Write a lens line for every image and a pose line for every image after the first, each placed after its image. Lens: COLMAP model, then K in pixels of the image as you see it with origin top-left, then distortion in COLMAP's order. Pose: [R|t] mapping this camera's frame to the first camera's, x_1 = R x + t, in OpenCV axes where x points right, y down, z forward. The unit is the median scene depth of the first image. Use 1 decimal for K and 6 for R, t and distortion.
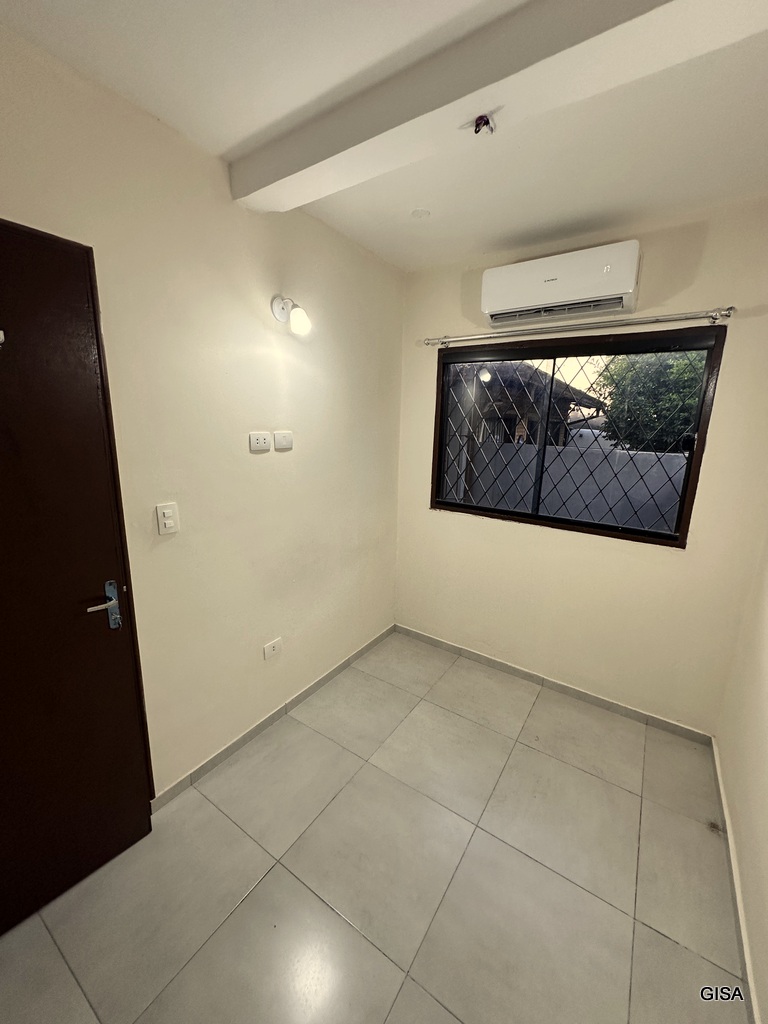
lens RADIAL K [[407.4, 0, 384.0], [0, 407.4, 512.0], [0, 0, 1]] dist [-0.006194, 0.002536]
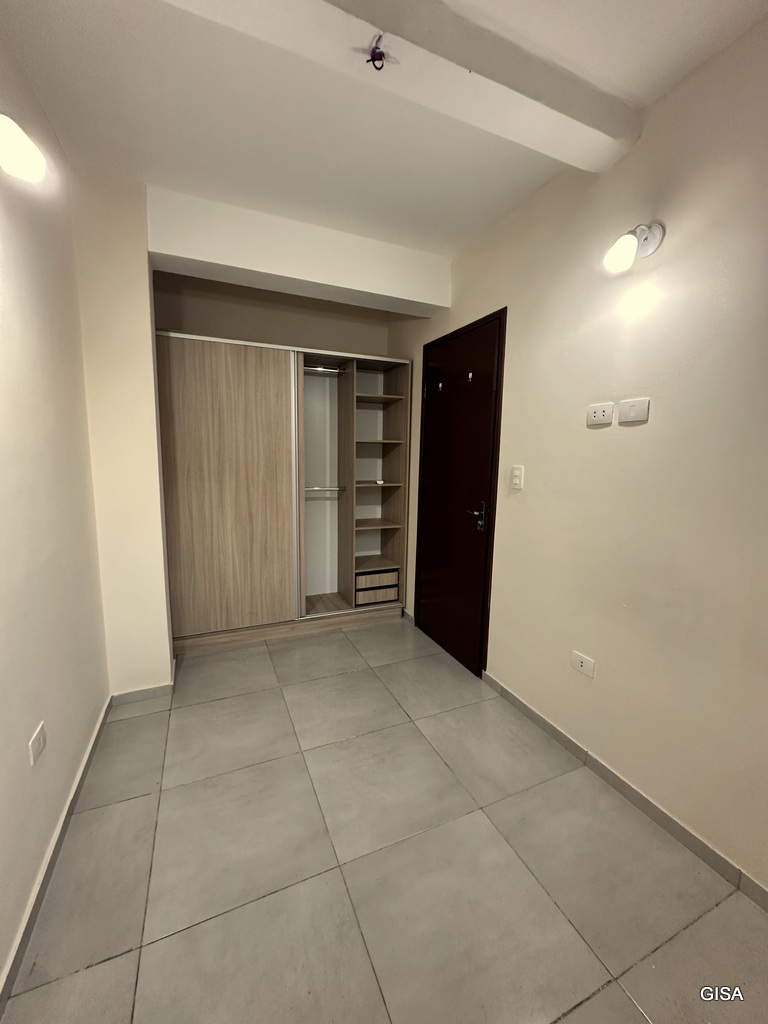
lens RADIAL K [[407.4, 0, 384.0], [0, 407.4, 512.0], [0, 0, 1]] dist [-0.006194, 0.002536]
pose [[-0.538275, 0.081476, -0.838822, 0.702473], [-0.211031, 0.950576, 0.227750, -0.074415], [0.815920, 0.299610, -0.494478, 1.116631]]
